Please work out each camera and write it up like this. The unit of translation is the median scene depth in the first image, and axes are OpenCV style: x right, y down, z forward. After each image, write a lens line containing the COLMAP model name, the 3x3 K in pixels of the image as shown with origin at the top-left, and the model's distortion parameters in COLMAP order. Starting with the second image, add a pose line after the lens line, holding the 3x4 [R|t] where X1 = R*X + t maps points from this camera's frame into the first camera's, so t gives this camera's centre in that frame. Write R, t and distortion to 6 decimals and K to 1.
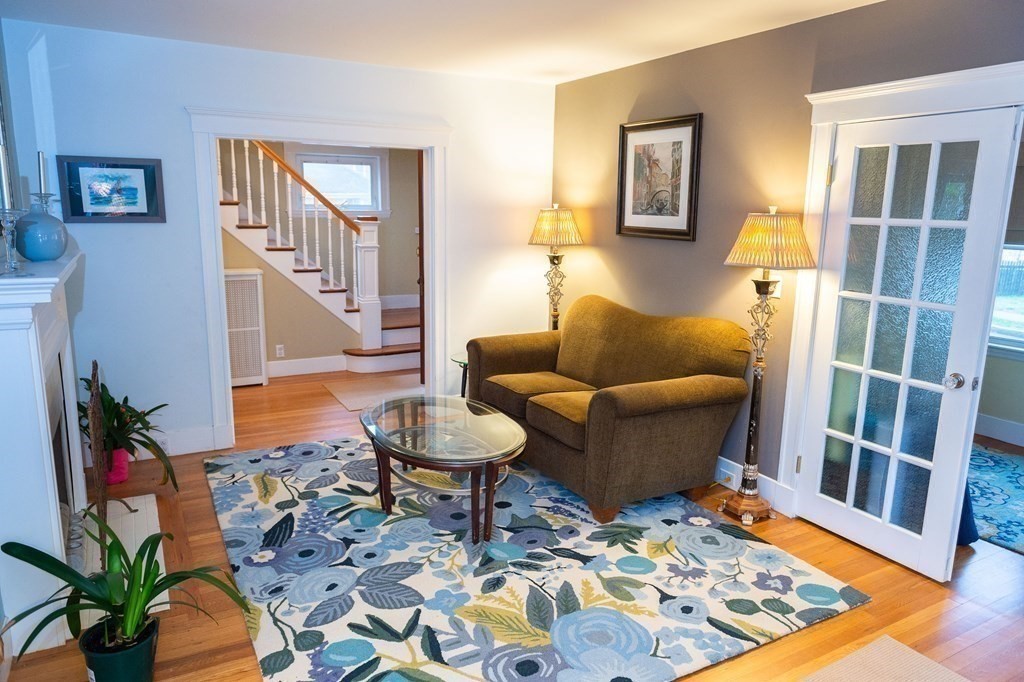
lens RADIAL K [[689.7, 0, 513.5], [0, 689.7, 342.8], [0, 0, 1]] dist [0.005627, -0.007176]
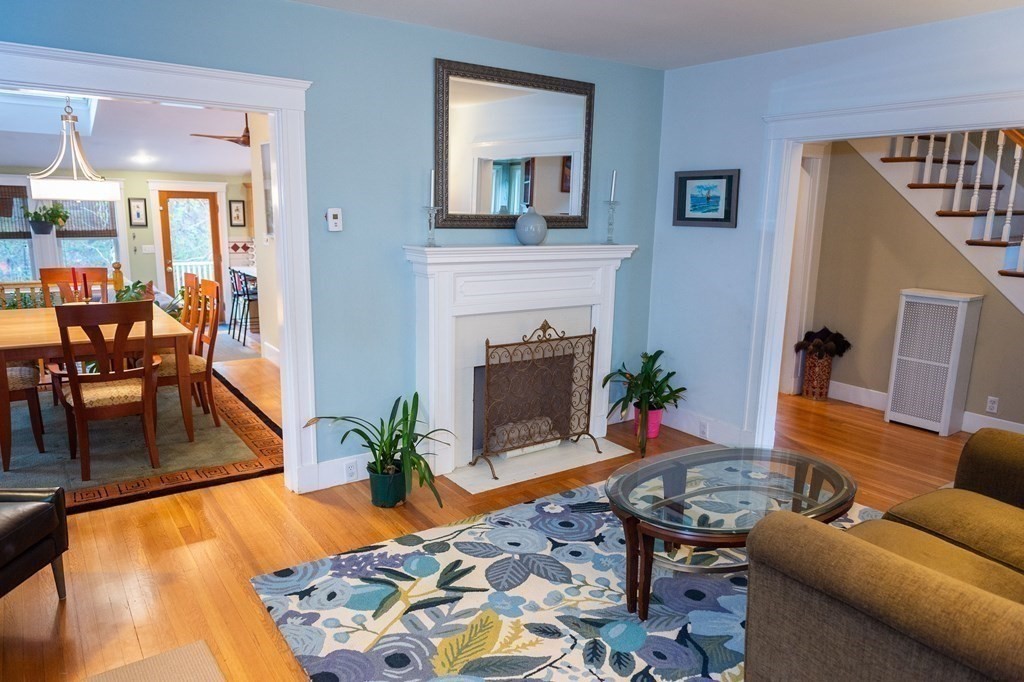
lens RADIAL K [[689.7, 0, 512.9], [0, 689.7, 346.7], [0, 0, 1]] dist [0.005627, -0.007176]
pose [[0.105804, 0.183968, -0.977221, 0.659322], [-0.210280, 0.964652, 0.158835, -0.113502], [0.971899, 0.188685, 0.140749, 0.664576]]
